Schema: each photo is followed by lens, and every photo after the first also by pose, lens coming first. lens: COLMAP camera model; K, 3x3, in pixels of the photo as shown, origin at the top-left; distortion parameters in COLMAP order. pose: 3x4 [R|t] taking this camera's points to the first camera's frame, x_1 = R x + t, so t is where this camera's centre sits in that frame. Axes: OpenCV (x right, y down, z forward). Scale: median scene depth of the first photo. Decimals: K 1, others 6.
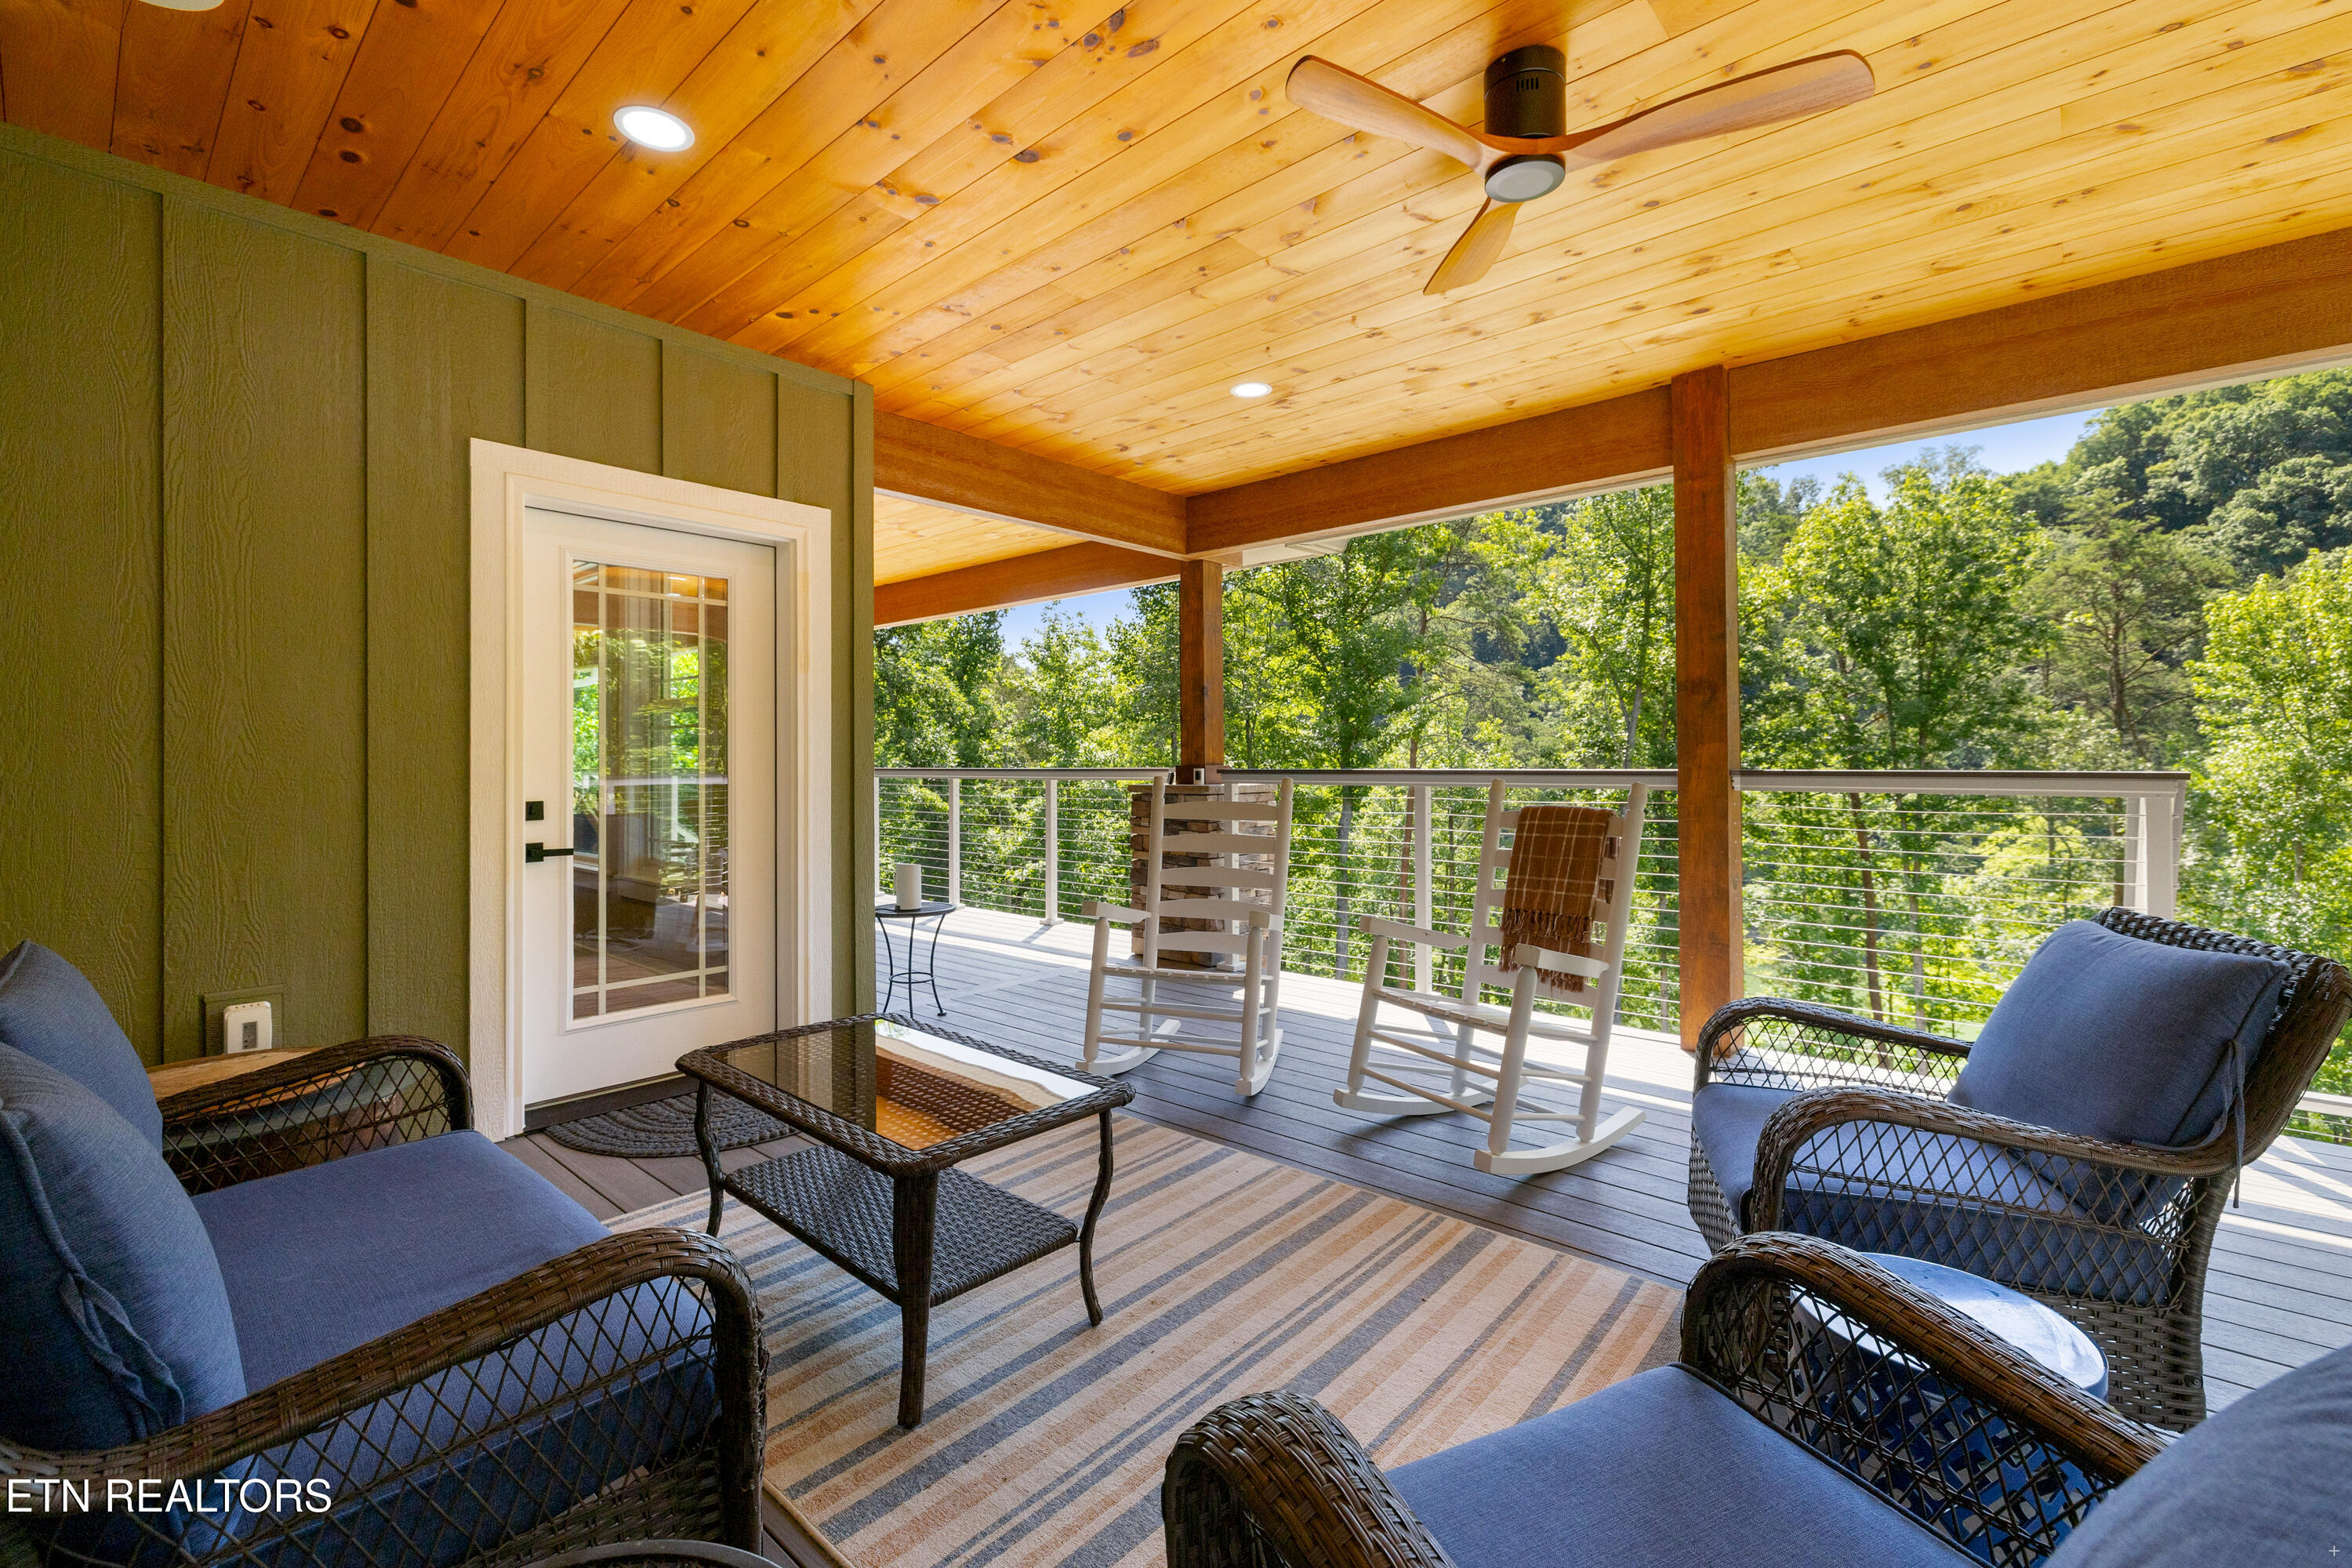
lens RADIAL K [[1003.7, 0, 1175.5], [0, 1003.7, 764.5], [0, 0, 1]] dist [0.001835, 0.000195]
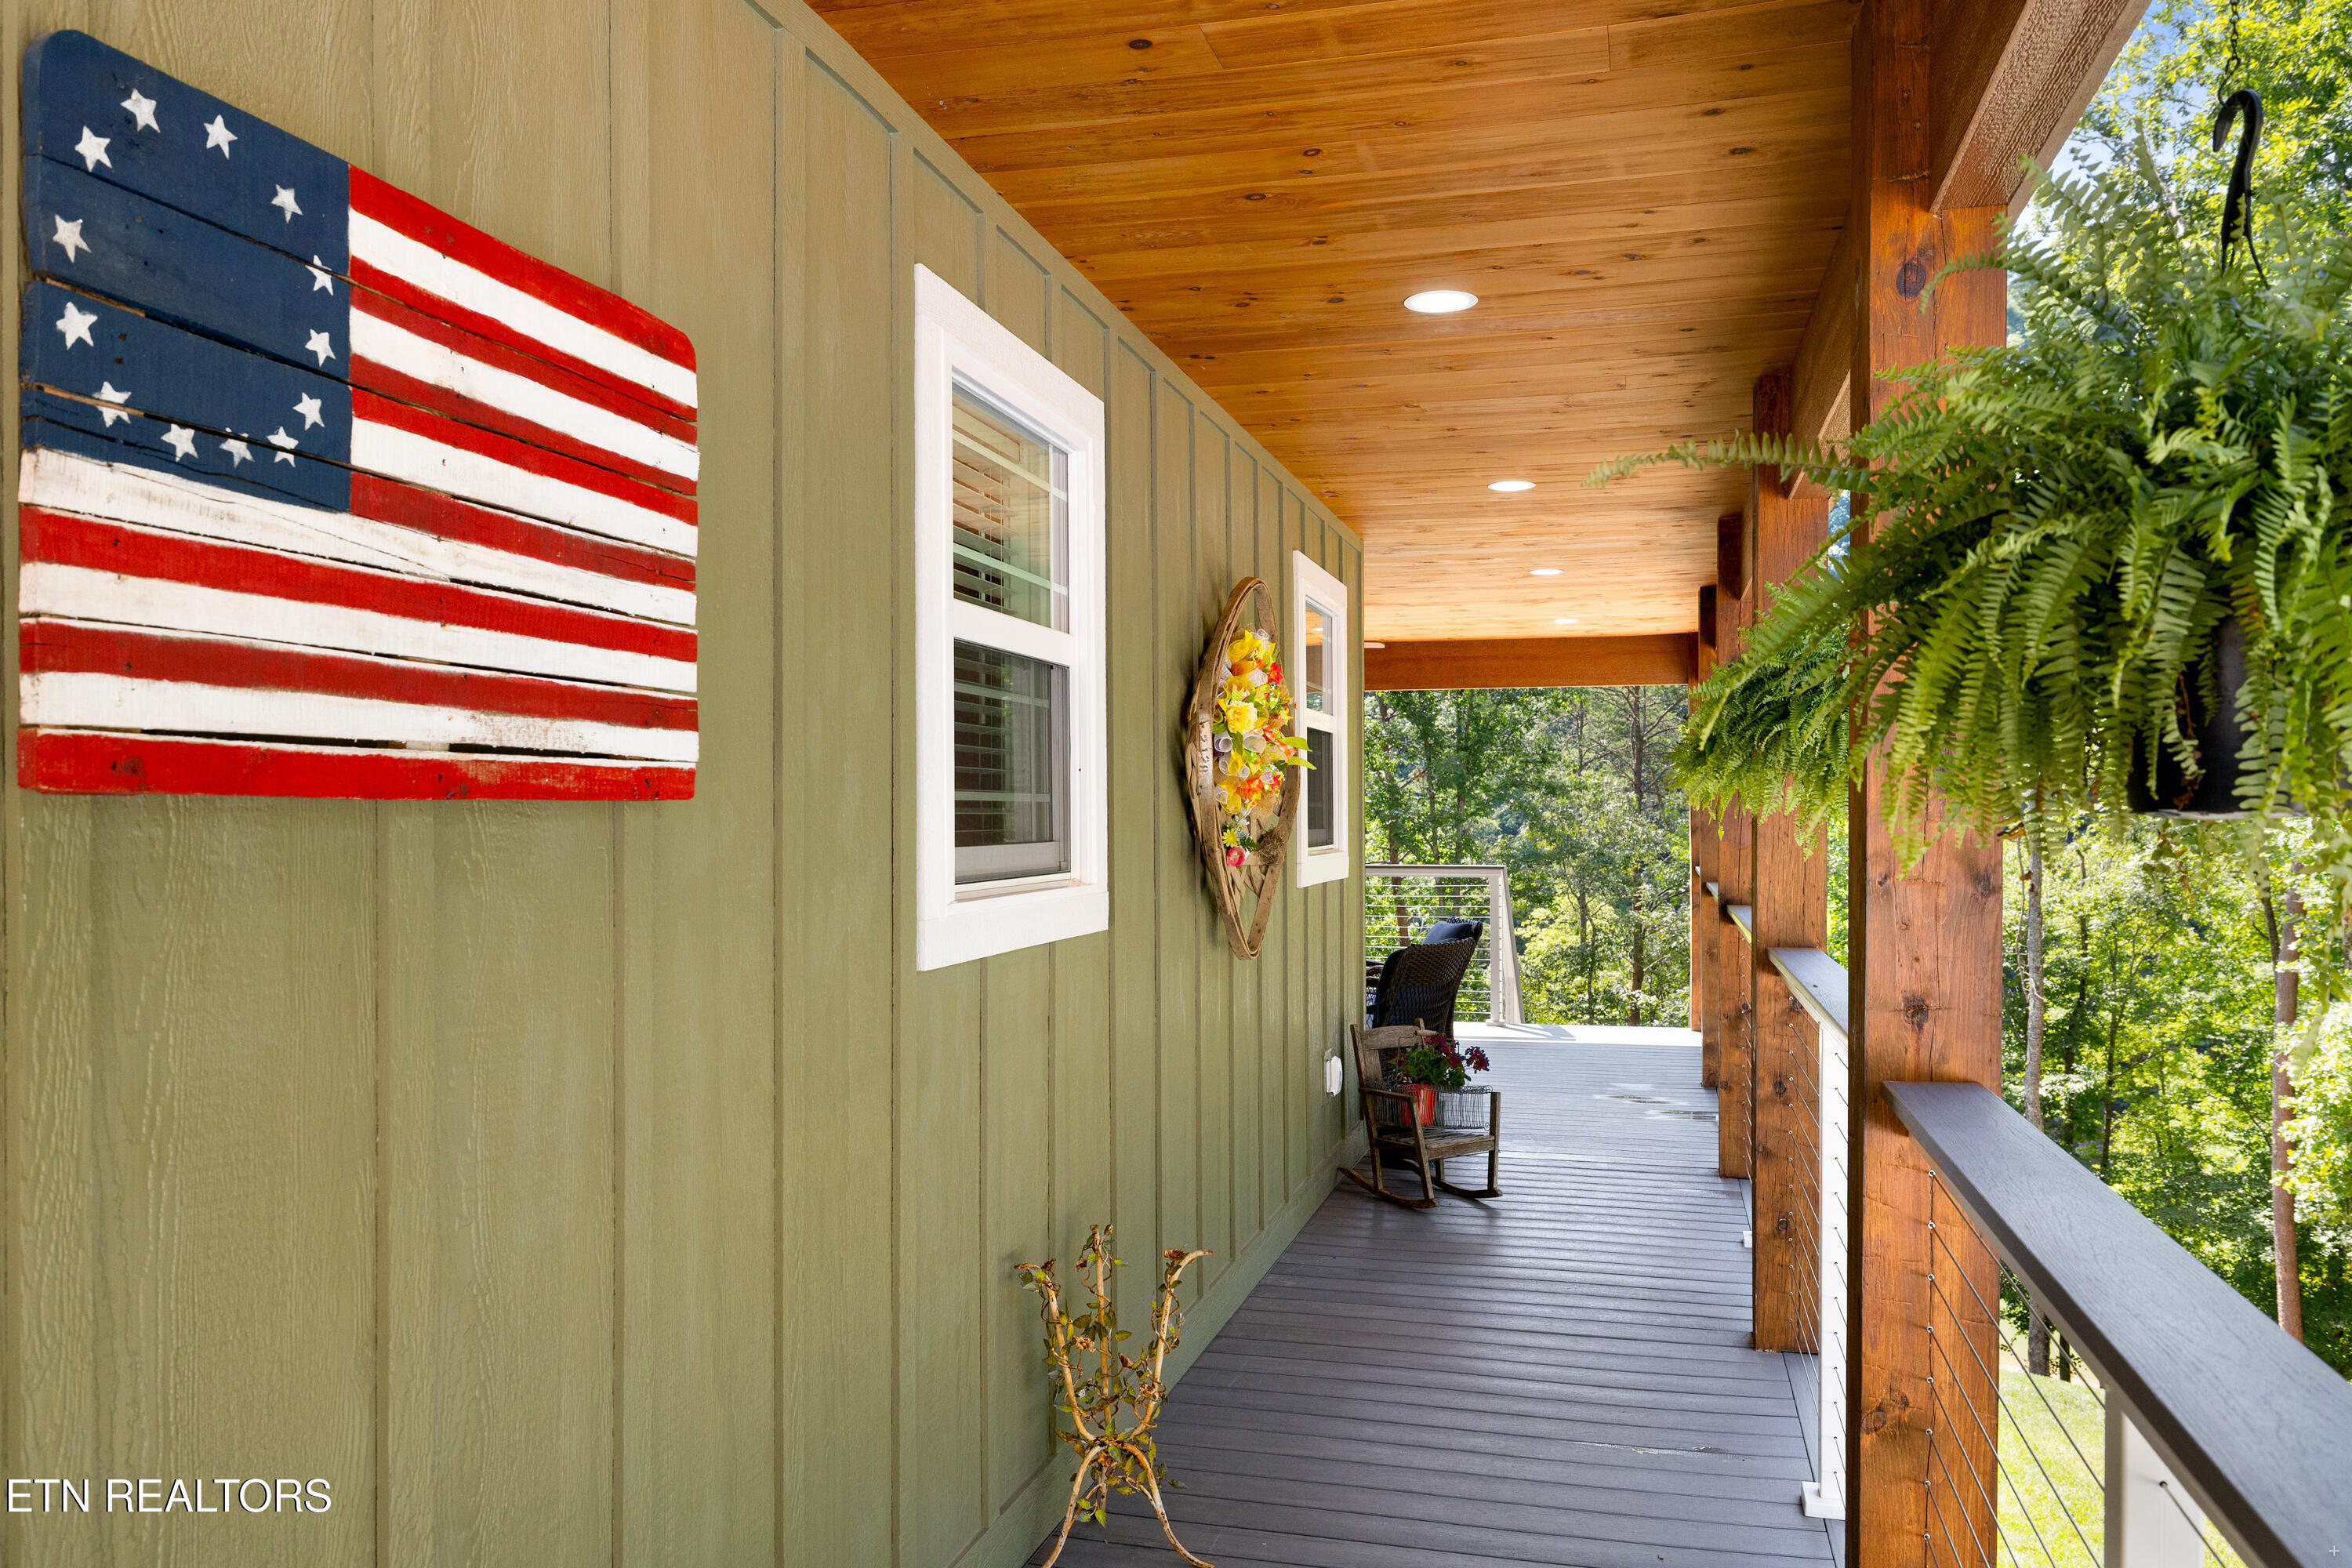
lens RADIAL K [[1726.9, 0, 1176.8], [0, 1726.9, 795.9], [0, 0, 1]] dist [-0.001890, -0.000117]
pose [[0.893360, 0.009497, 0.449241, -0.136150], [-0.002580, 0.999869, -0.016007, -0.006287], [-0.449334, 0.013141, 0.893267, -0.209137]]
